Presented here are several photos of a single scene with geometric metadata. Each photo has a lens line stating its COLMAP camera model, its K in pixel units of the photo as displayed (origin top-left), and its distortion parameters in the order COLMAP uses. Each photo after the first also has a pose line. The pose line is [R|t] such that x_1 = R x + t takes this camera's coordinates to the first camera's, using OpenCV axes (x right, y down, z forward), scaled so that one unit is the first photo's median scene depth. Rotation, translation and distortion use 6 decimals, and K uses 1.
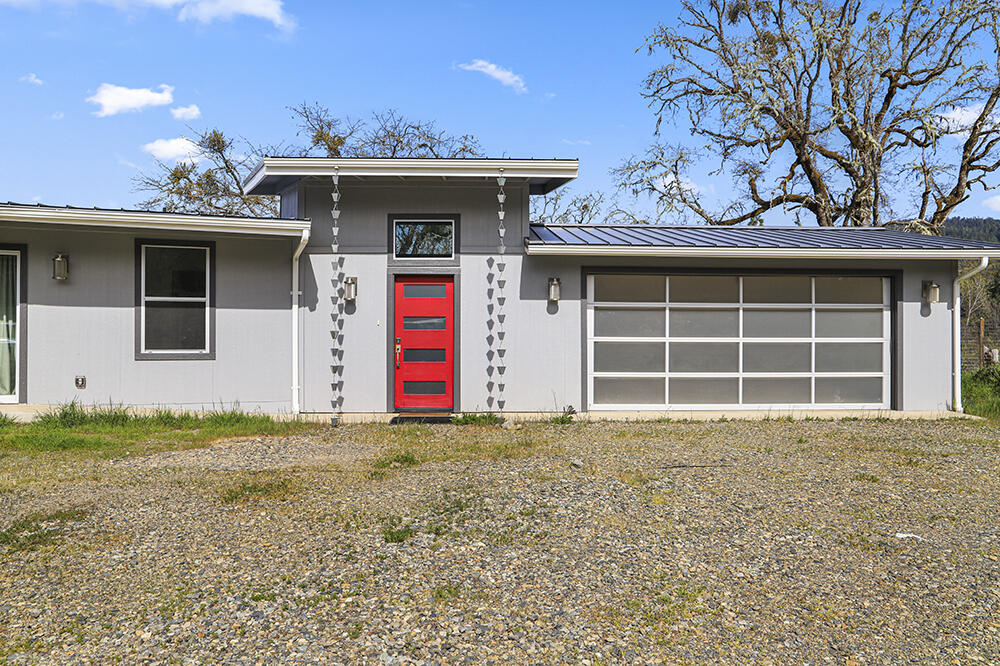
lens RADIAL K [[647.1, 0, 502.7], [0, 647.1, 326.9], [0, 0, 1]] dist [-0.077988, 0.002463]
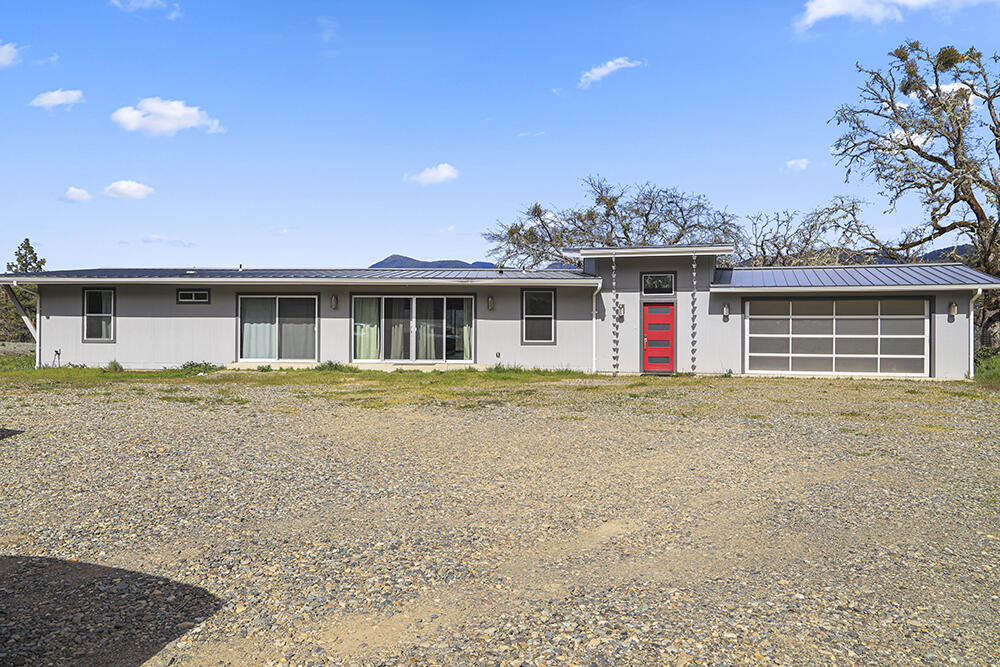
lens RADIAL K [[701.9, 0, 498.2], [0, 701.9, 322.8], [0, 0, 1]] dist [-0.056538, 0.060066]
pose [[0.916371, -0.004958, -0.400299, 0.288257], [0.005699, 0.999984, 0.000660, -0.023595], [0.400289, -0.002886, 0.916384, -1.165659]]
